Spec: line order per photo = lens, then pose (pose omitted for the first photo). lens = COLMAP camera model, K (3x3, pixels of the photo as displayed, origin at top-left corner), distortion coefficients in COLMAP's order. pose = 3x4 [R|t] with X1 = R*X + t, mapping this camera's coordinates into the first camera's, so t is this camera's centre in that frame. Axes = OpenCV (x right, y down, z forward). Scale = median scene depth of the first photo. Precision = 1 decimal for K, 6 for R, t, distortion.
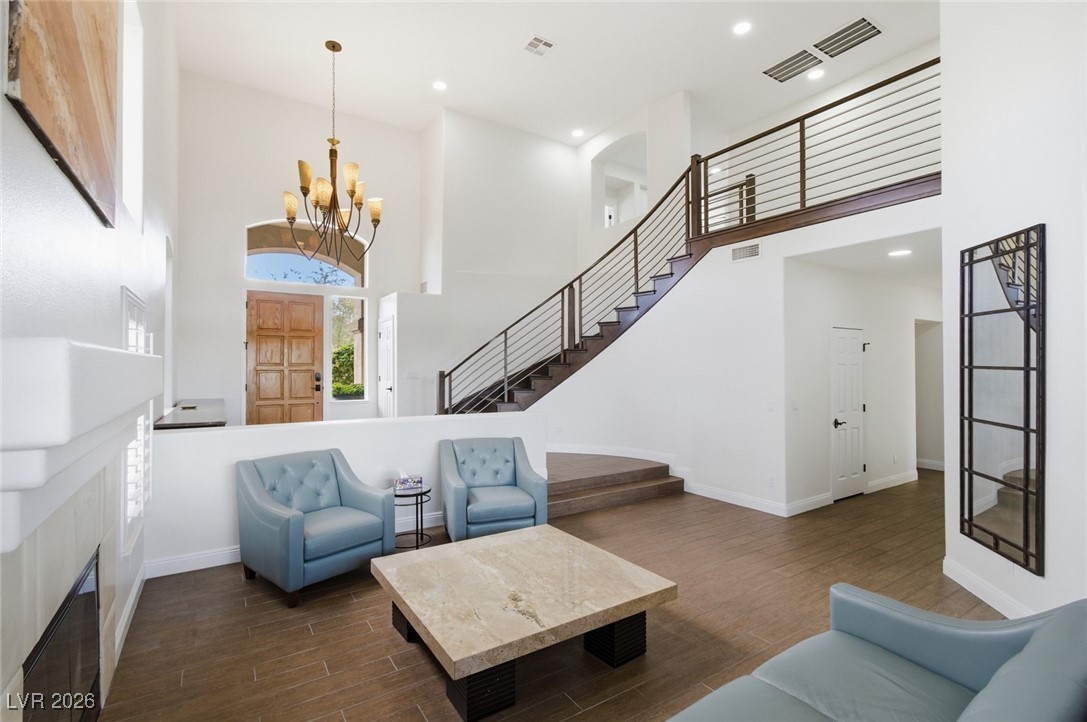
lens RADIAL K [[485.5, 0, 565.6], [0, 485.5, 368.4], [0, 0, 1]] dist [-0.005523, -0.000005]
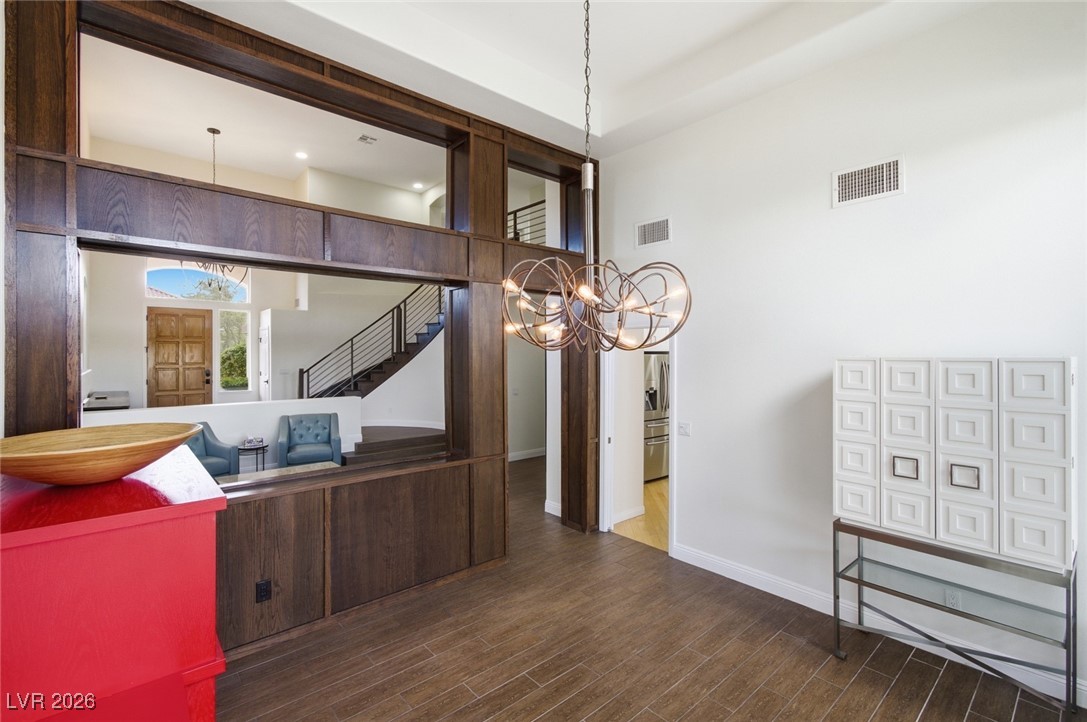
lens RADIAL K [[485.5, 0, 554.8], [0, 485.5, 358.7], [0, 0, 1]] dist [-0.005523, -0.000005]
pose [[0.994019, -0.005491, 0.109069, 0.300966], [0.004724, 0.999962, 0.007290, -0.028491], [-0.109105, -0.006731, 0.994007, -0.429064]]
